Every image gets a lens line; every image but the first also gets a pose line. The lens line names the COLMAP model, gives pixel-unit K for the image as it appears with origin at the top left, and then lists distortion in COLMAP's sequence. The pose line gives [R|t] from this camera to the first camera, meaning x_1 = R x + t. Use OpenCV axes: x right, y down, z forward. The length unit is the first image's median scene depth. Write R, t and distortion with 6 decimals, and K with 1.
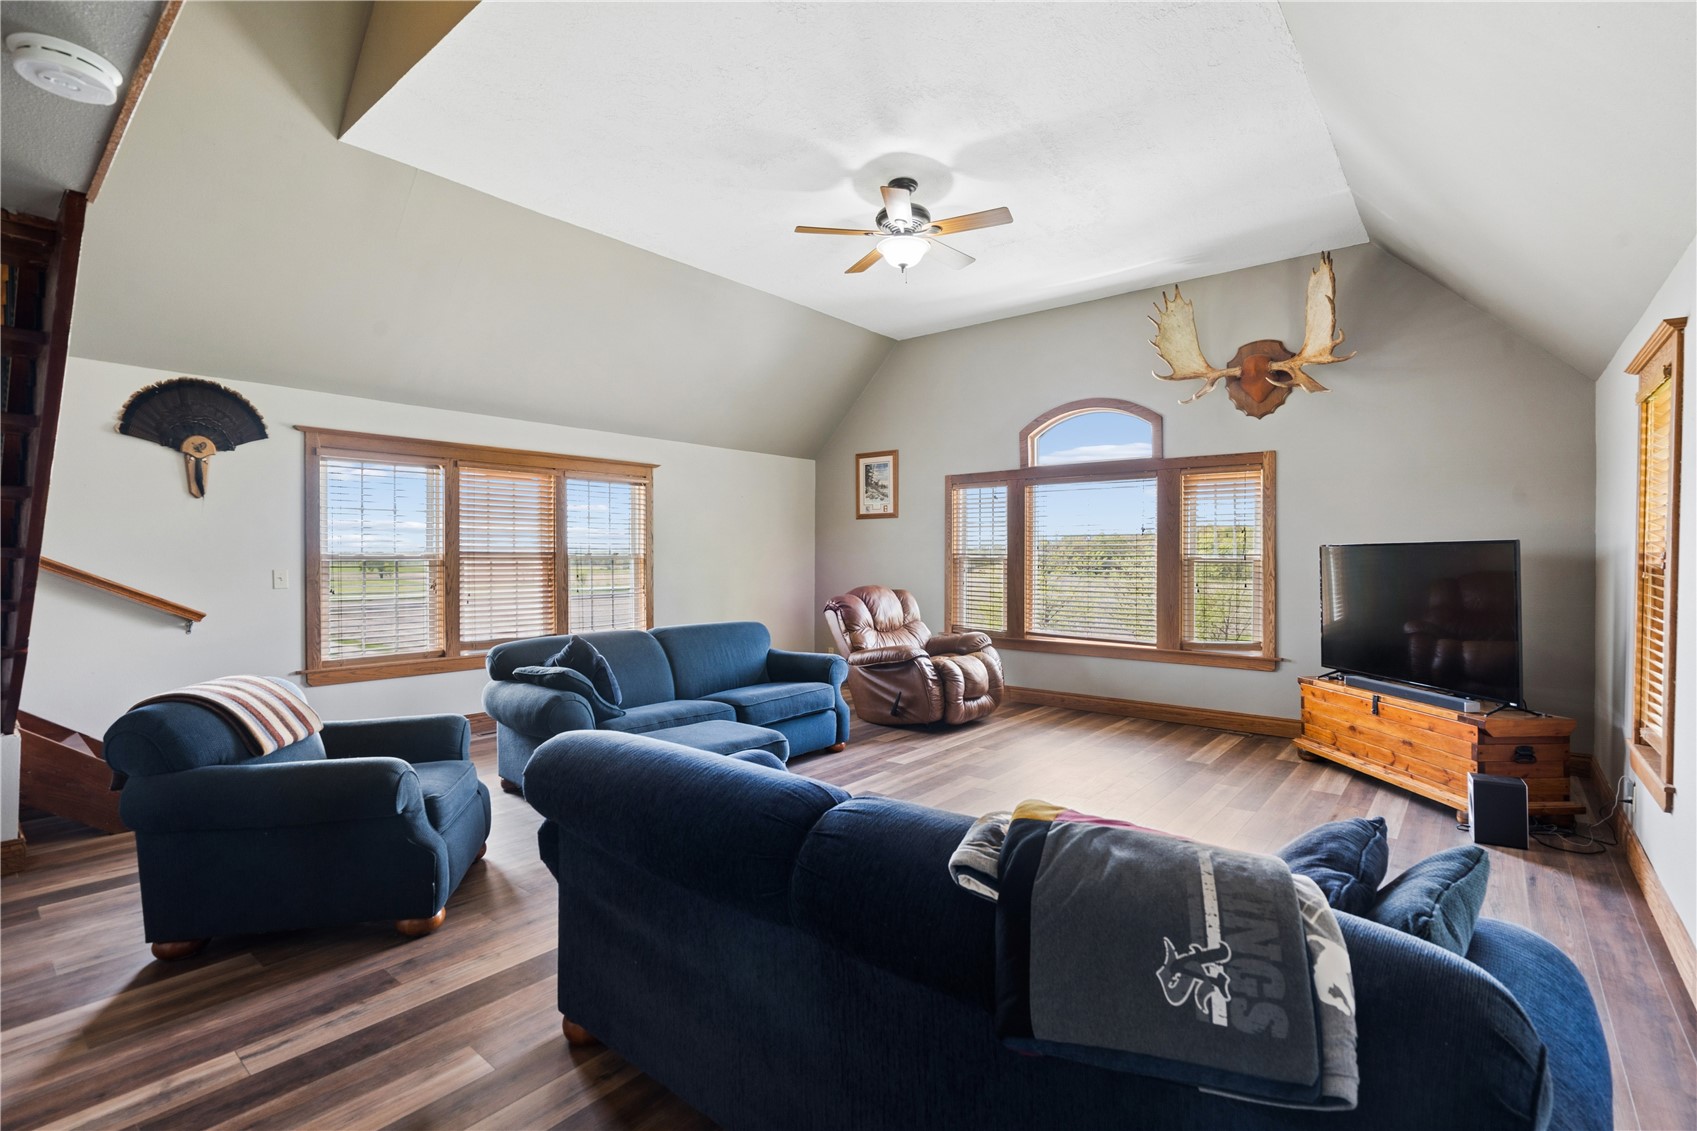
lens RADIAL K [[766.2, 0, 848.5], [0, 766.2, 565.5], [0, 0, 1]] dist [-0.000738, -0.000026]
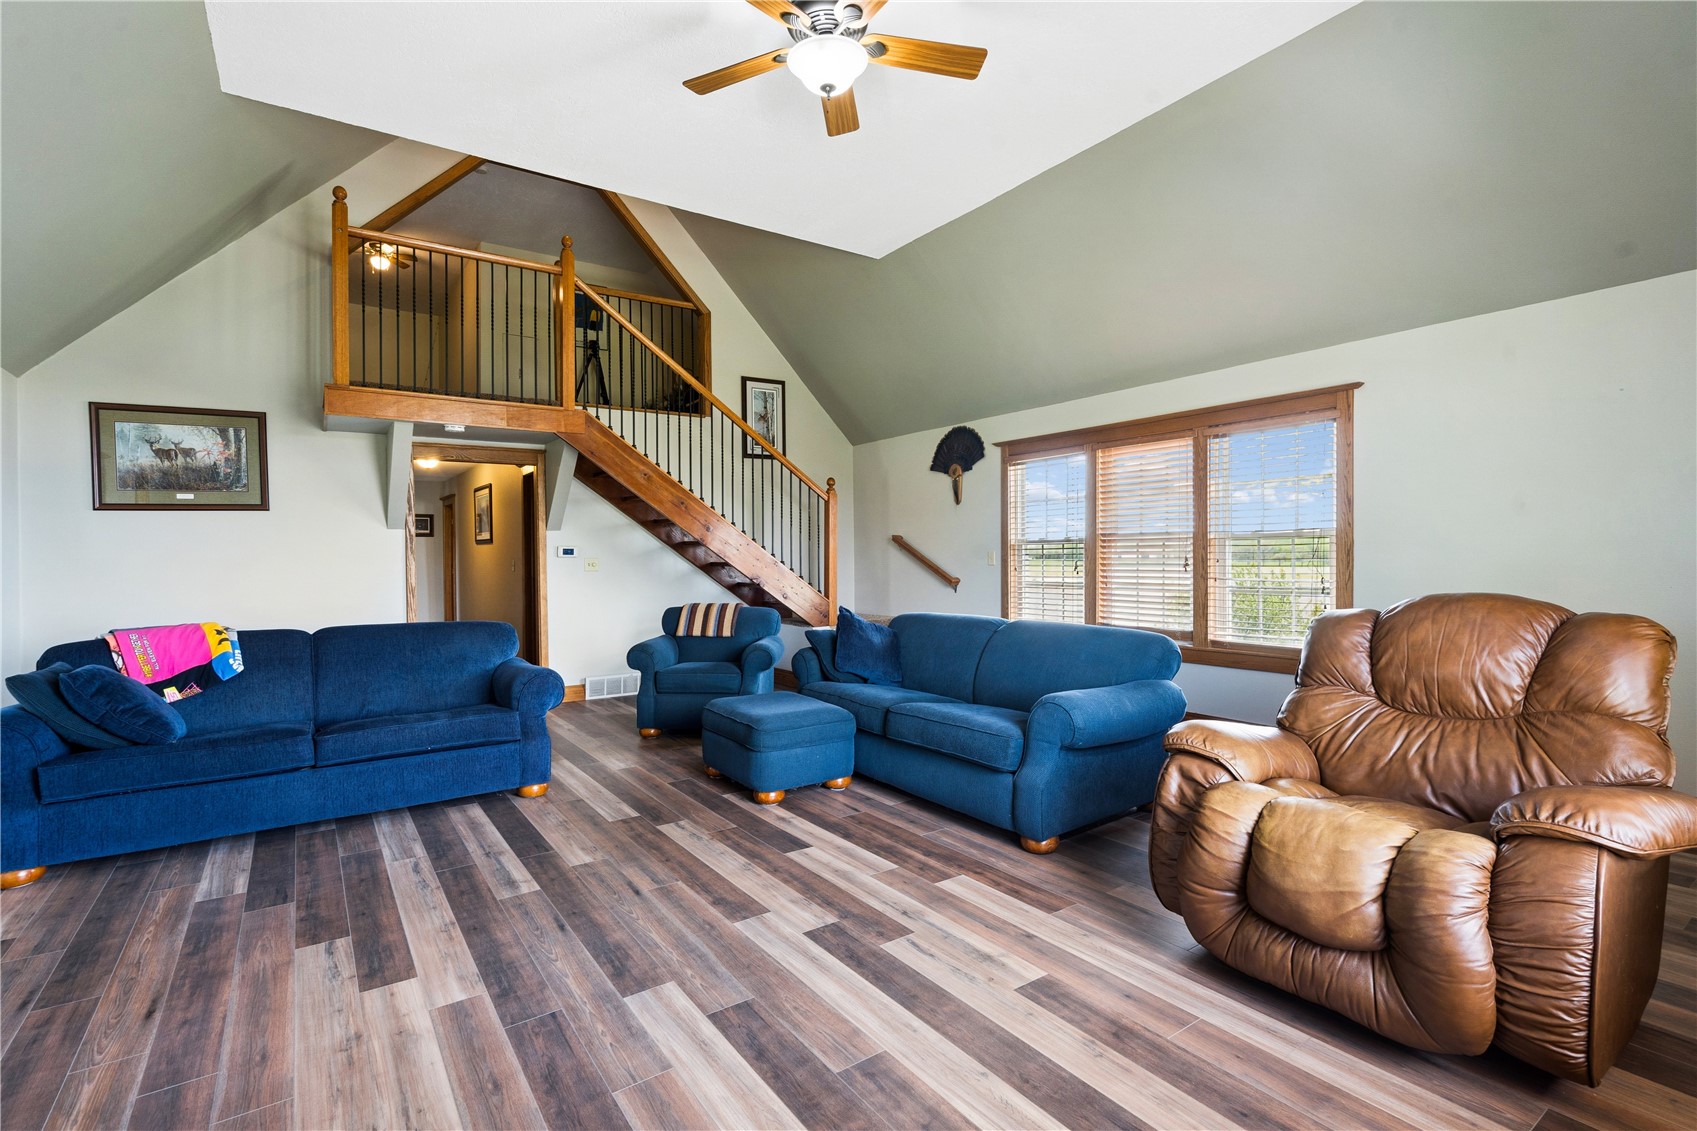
lens RADIAL K [[791.5, 0, 848.5], [0, 791.5, 565.5], [0, 0, 1]] dist [-0.000146, -0.000010]
pose [[-0.264467, 0.017399, -0.964238, 0.664294], [-0.000660, 0.999834, 0.018222, 0.005366], [0.964394, 0.005455, -0.264412, 1.089412]]
